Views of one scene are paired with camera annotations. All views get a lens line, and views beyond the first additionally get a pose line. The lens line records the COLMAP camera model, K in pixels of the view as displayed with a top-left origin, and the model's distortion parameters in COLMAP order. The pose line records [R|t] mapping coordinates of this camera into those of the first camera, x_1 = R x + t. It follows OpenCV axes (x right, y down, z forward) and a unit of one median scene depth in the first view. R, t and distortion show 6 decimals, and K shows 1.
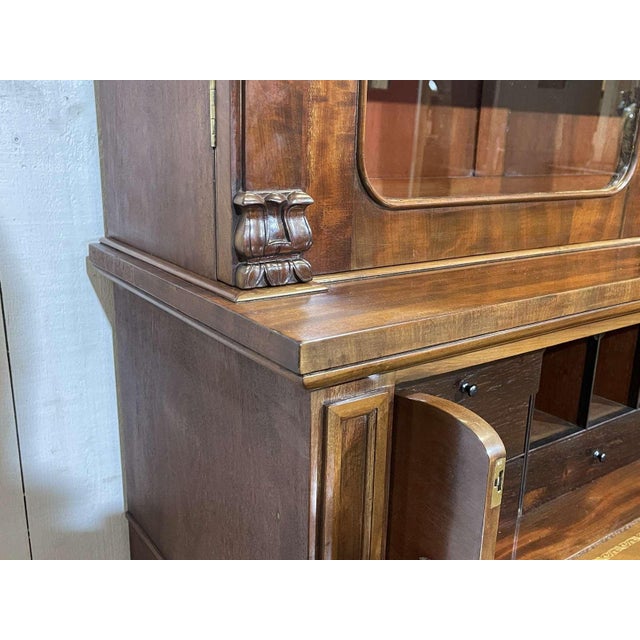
lens RADIAL K [[656.6, 0, 329.1], [0, 656.6, 327.9], [0, 0, 1]] dist [0.035803, -0.005447]
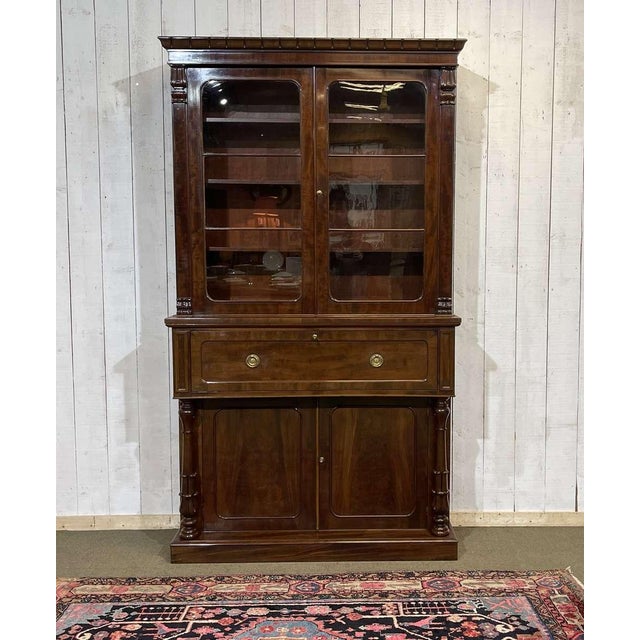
lens RADIAL K [[752.6, 0, 355.6], [0, 752.6, 318.7], [0, 0, 1]] dist [0.033932, 0.003039]
pose [[0.825036, 0.021929, -0.564655, 4.576800], [-0.138129, 0.976760, -0.163891, 0.786899], [0.547938, 0.213211, 0.808891, -3.229939]]
